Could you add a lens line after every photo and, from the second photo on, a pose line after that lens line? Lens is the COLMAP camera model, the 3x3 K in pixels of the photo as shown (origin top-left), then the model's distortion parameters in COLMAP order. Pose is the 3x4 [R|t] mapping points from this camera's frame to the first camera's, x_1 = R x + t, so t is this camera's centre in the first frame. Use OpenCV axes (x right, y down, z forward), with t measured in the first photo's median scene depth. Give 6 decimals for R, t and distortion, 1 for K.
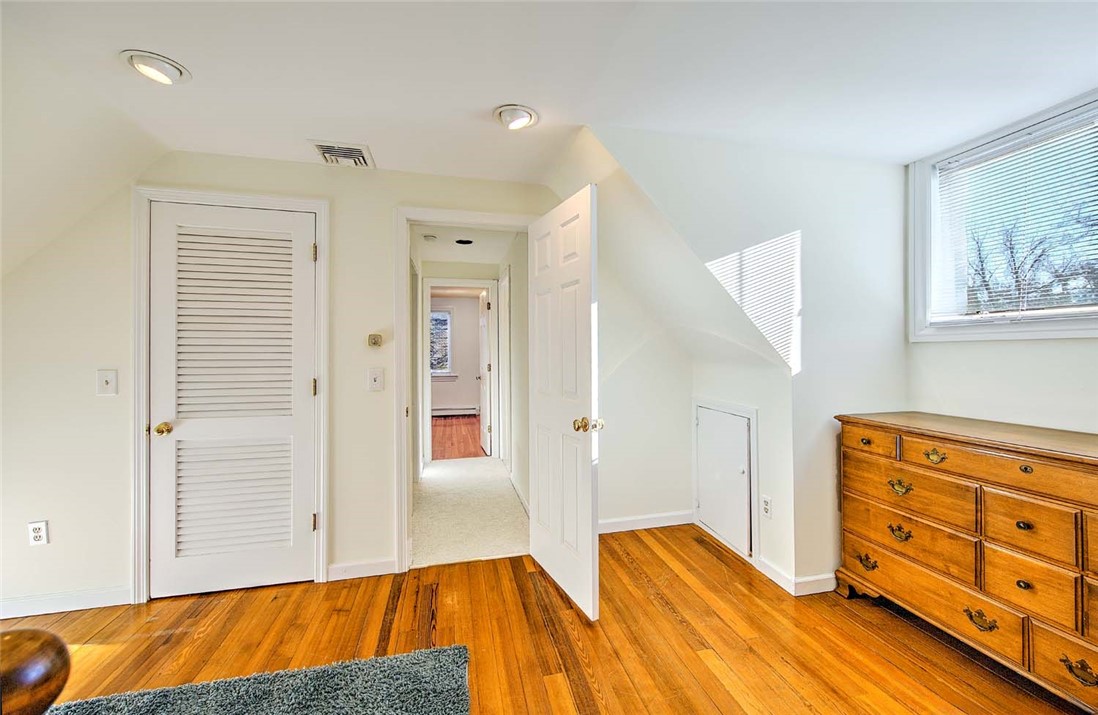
lens RADIAL K [[438.6, 0, 557.6], [0, 438.6, 352.5], [0, 0, 1]] dist [0.000542, -0.000448]
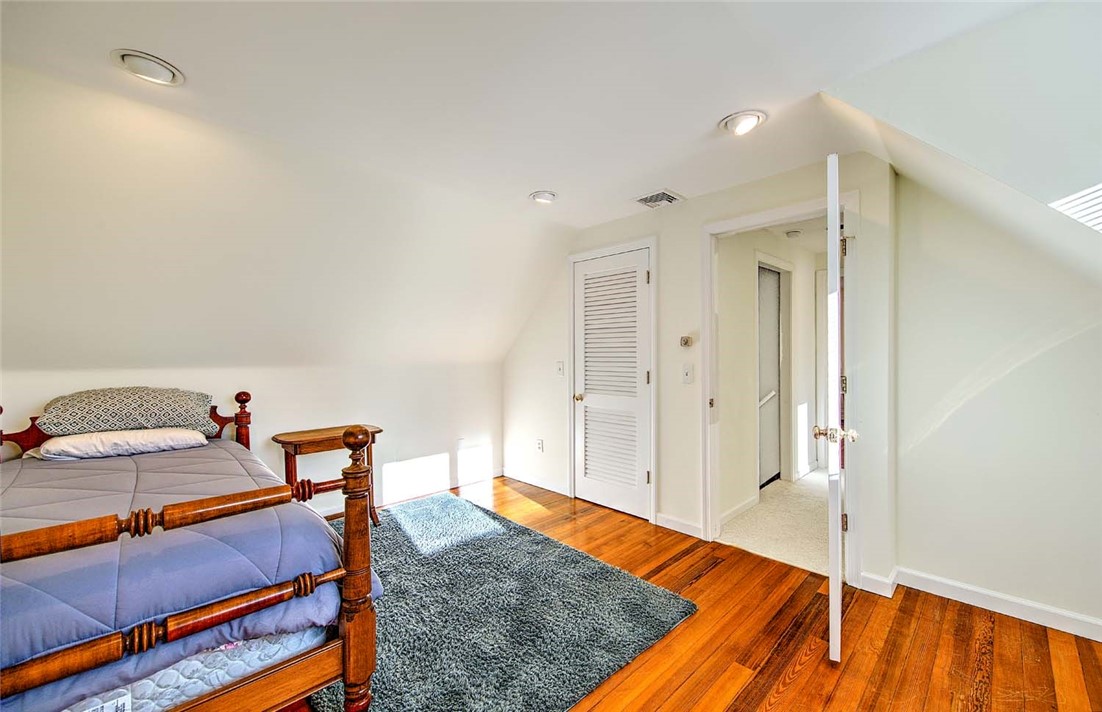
lens RADIAL K [[440.2, 0, 558.8], [0, 440.2, 356.1], [0, 0, 1]] dist [0.000542, -0.000448]
pose [[0.497179, 0.002225, -0.867645, 0.520656], [0.008332, 0.999938, 0.007339, 0.001231], [0.867608, -0.010878, 0.497130, 0.098209]]
